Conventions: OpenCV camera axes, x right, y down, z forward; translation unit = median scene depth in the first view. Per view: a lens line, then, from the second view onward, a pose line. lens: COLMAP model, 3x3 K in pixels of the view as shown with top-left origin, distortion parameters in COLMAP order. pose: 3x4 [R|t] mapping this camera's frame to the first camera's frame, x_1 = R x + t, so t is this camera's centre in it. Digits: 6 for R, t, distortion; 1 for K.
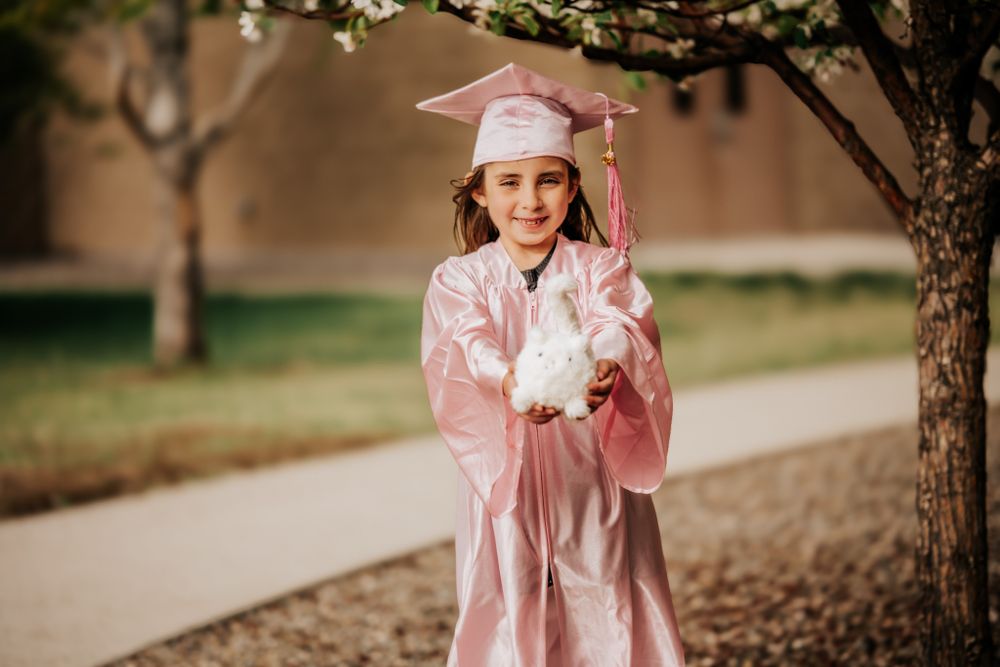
lens RADIAL K [[2483.7, 0, 500.0], [0, 2483.7, 333.5], [0, 0, 1]] dist [-0.033298, -0.235767]
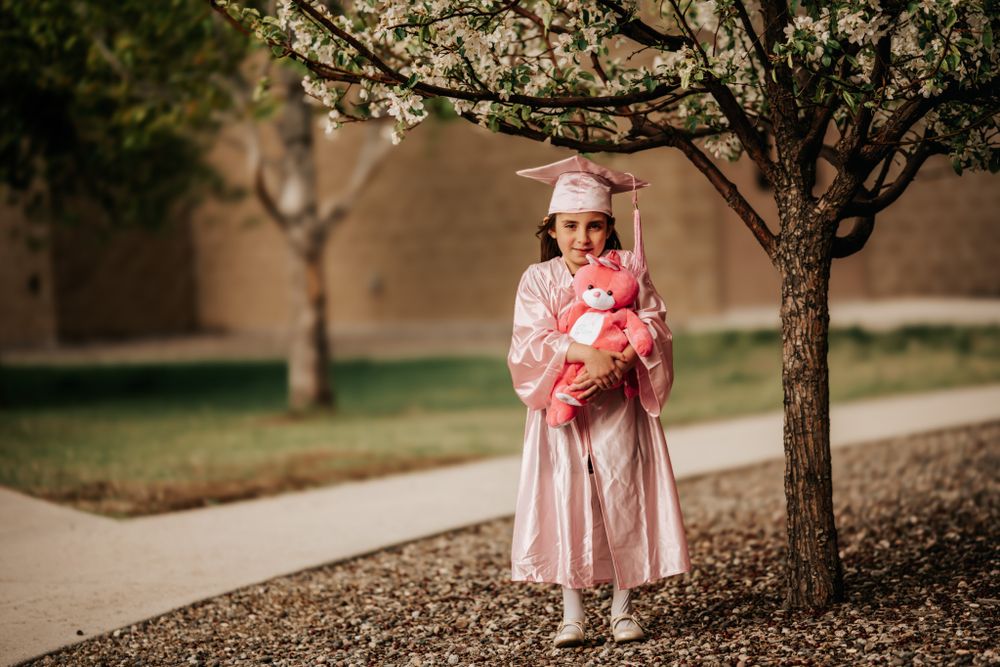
lens RADIAL K [[2483.7, 0, 500.0], [0, 2483.7, 333.5], [0, 0, 1]] dist [-0.033298, -0.235767]
pose [[0.998072, -0.017094, -0.059659, 0.089782], [0.015001, 0.999262, -0.035350, 0.054839], [0.060219, 0.034387, 0.997593, -0.489546]]
